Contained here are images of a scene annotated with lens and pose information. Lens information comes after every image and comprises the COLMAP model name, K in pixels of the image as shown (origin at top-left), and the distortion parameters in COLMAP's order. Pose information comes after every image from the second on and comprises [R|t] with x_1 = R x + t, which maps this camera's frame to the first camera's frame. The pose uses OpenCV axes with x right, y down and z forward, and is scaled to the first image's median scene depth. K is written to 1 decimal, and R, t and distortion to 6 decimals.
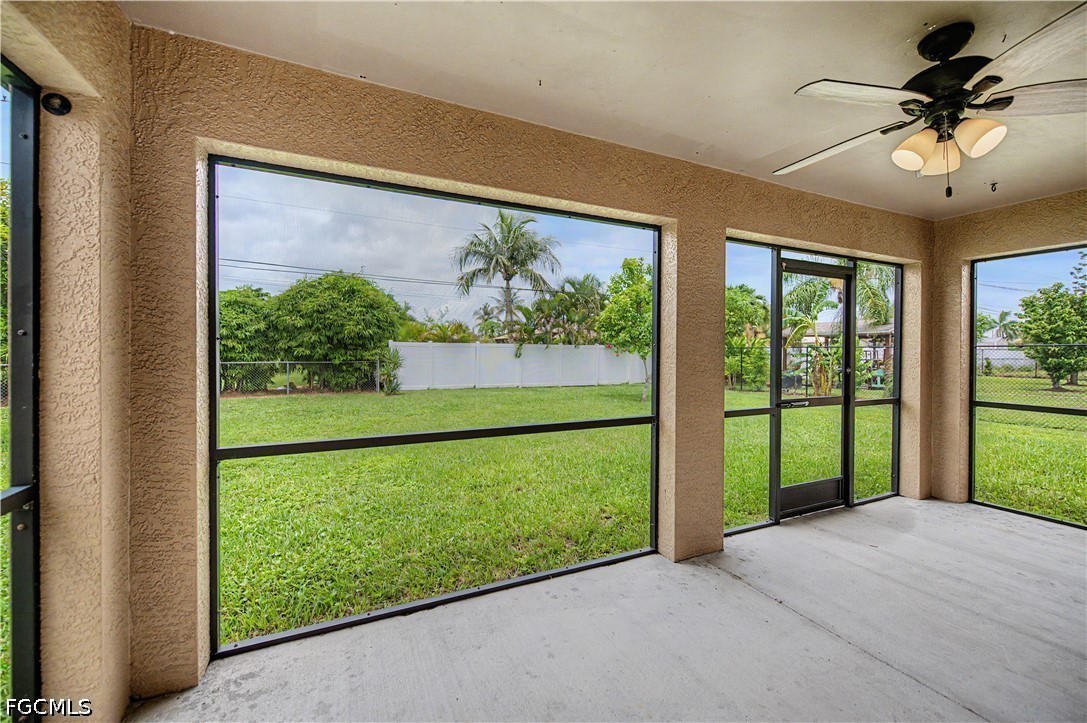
lens RADIAL K [[435.1, 0, 547.9], [0, 435.1, 353.3], [0, 0, 1]] dist [0.000489, -0.000180]
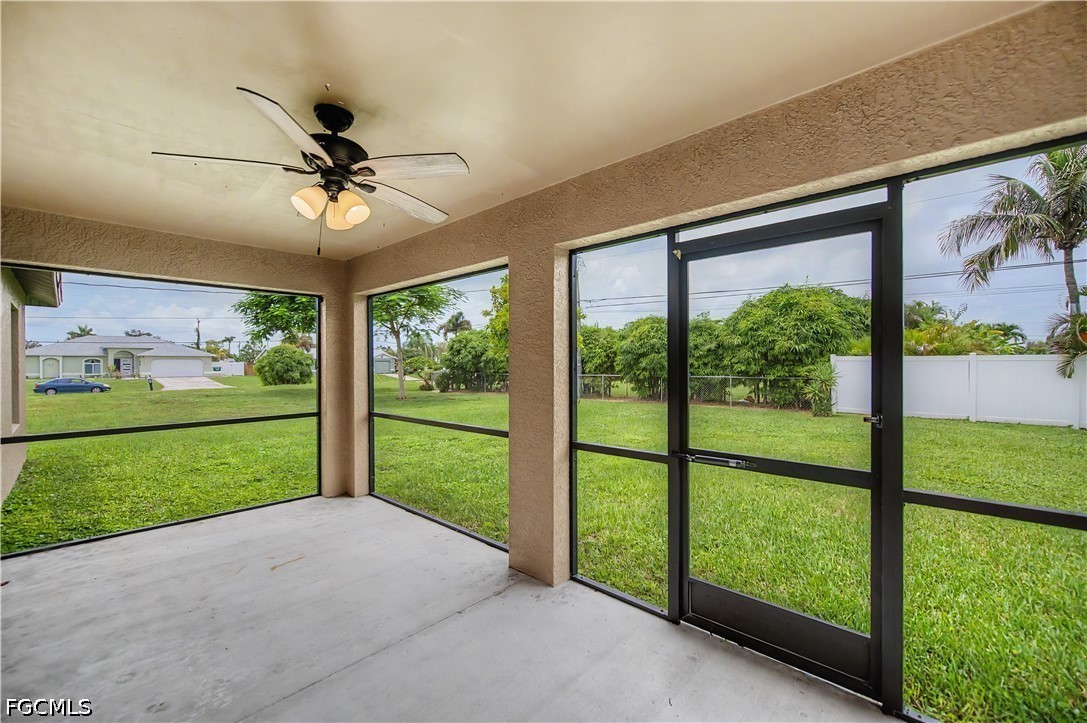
lens RADIAL K [[444.7, 0, 546.1], [0, 444.7, 364.9], [0, 0, 1]] dist [0.000694, -0.000001]
pose [[0.380979, -0.004481, -0.924573, 0.933076], [0.000103, 0.999988, -0.004804, -0.017668], [0.924583, 0.001735, 0.380976, 0.446211]]
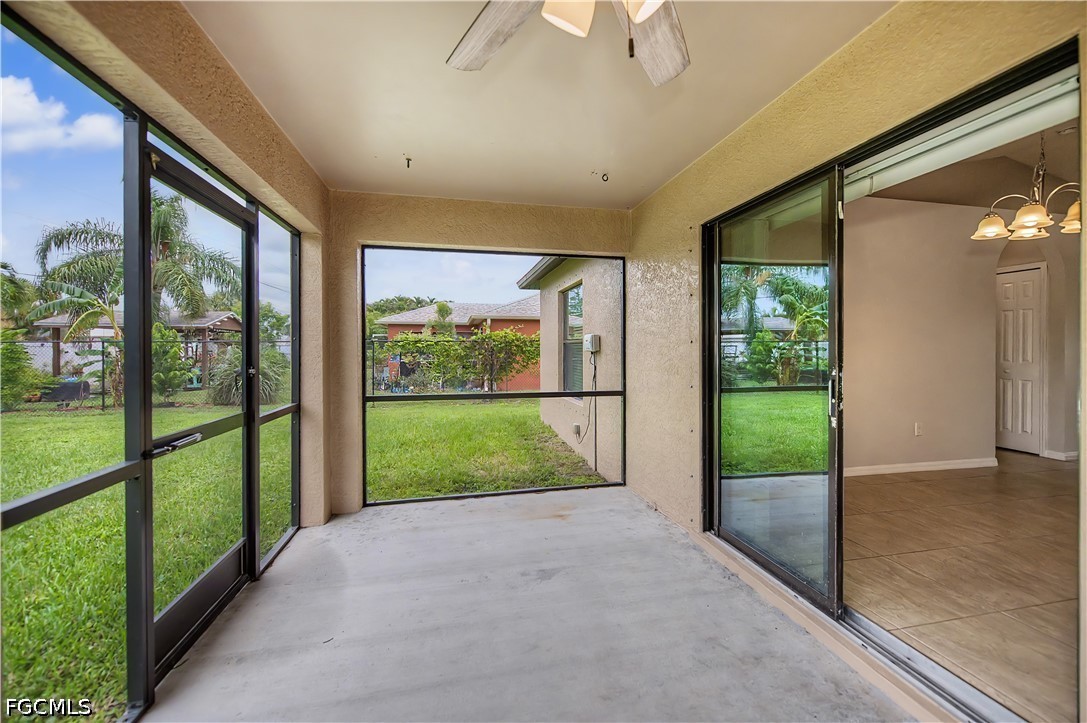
lens RADIAL K [[445.8, 0, 552.2], [0, 445.8, 350.3], [0, 0, 1]] dist [-0.001772, -0.000395]
pose [[0.218249, -0.009783, 0.975844, 0.131792], [0.009772, 0.999922, 0.007839, 0.006418], [-0.975844, 0.007825, 0.218327, 0.388346]]
